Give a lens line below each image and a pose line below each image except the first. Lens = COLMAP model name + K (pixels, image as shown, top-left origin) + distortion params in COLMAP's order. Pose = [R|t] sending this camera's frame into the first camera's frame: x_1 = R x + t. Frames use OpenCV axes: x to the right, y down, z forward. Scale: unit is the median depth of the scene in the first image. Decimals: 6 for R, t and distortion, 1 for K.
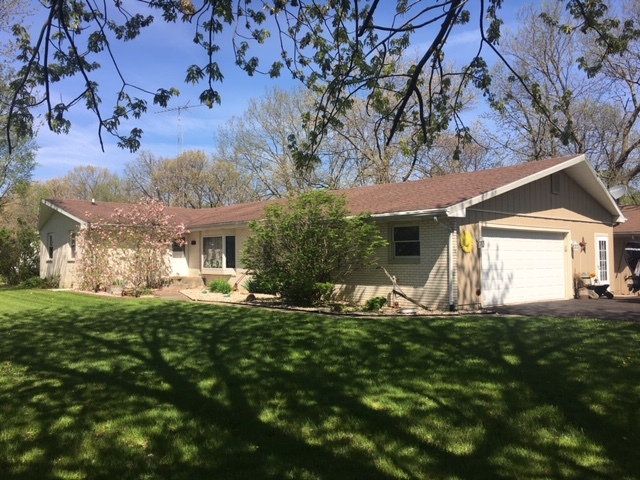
lens RADIAL K [[539.6, 0, 320.7], [0, 539.6, 238.1], [0, 0, 1]] dist [0.087028, -0.005463]
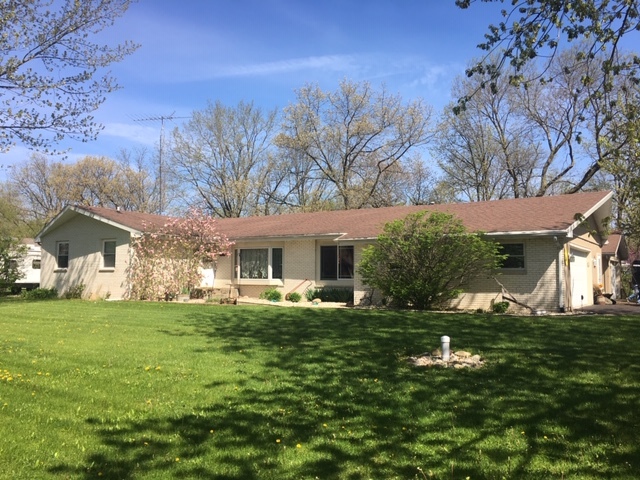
lens RADIAL K [[539.6, 0, 320.7], [0, 539.6, 238.1], [0, 0, 1]] dist [0.087028, -0.005463]
pose [[0.961732, 0.029037, 0.272451, -0.563870], [-0.020700, 0.999227, -0.033426, 0.015026], [-0.273210, 0.026507, 0.961589, -0.055834]]
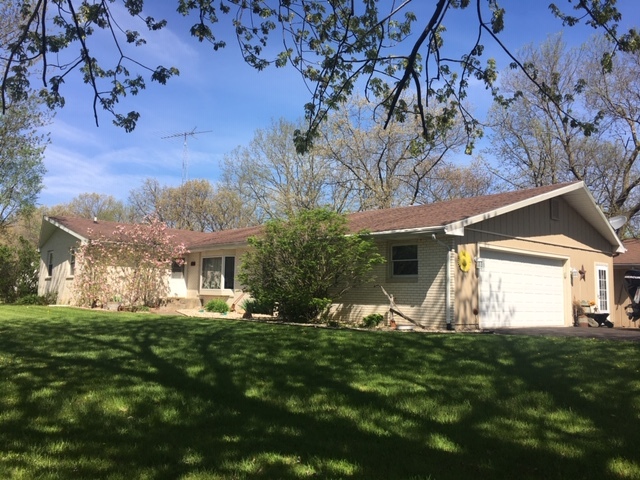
lens RADIAL K [[539.3, 0, 320.7], [0, 539.3, 242.3], [0, 0, 1]] dist [0.084003, 0.007315]
pose [[0.999553, 0.029501, -0.004795, 0.007089], [-0.029733, 0.997814, -0.059026, 0.035692], [0.003043, 0.059142, 0.998245, 0.001620]]
